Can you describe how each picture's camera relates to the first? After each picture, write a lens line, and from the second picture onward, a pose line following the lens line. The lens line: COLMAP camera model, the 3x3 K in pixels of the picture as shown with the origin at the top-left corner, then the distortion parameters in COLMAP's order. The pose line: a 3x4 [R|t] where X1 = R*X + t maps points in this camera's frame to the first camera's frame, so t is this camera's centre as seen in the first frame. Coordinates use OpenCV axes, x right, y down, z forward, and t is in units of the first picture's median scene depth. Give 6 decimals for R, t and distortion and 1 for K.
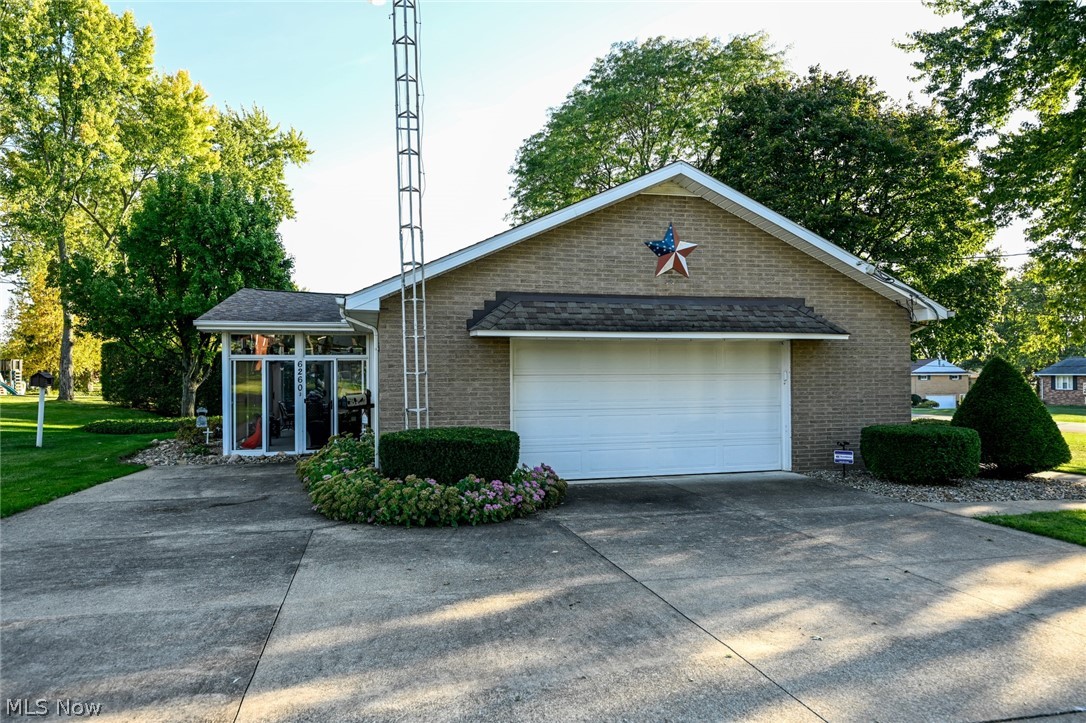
lens RADIAL K [[691.6, 0, 543.7], [0, 691.6, 365.8], [0, 0, 1]] dist [0.004723, -0.000449]
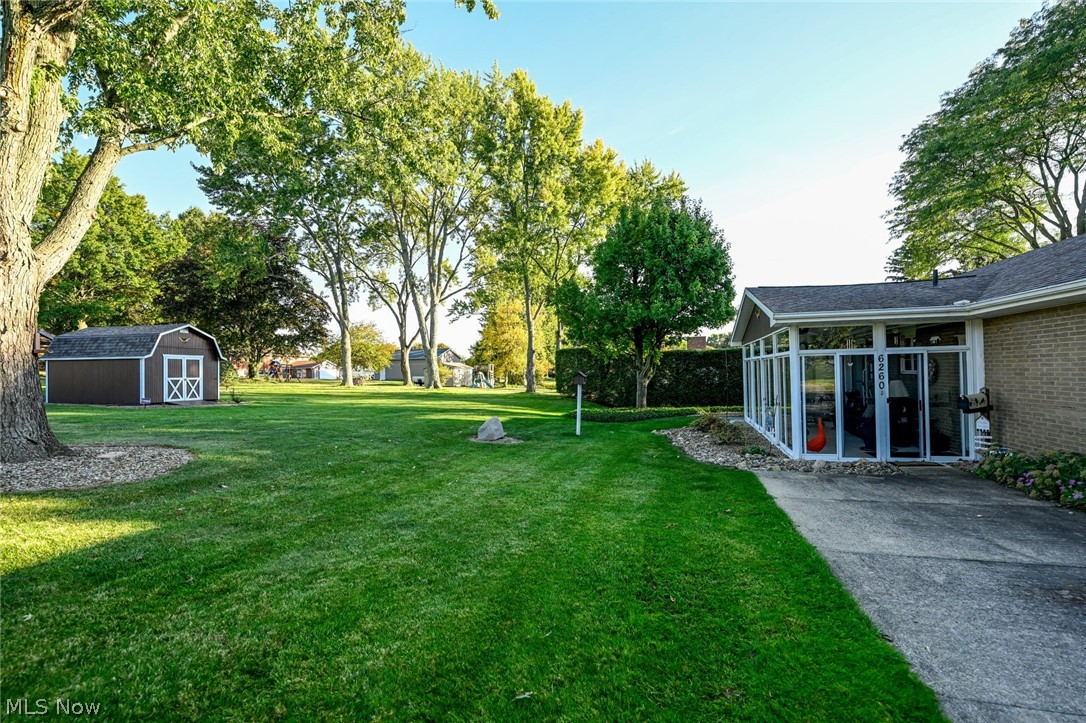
lens RADIAL K [[520.1, 0, 542.1], [0, 520.1, 364.7], [0, 0, 1]] dist [-0.002370, -0.000138]
pose [[0.878709, -0.023020, -0.476802, -0.183513], [0.024035, 0.999703, -0.003970, -0.000830], [0.476752, -0.007971, 0.879002, 0.099326]]
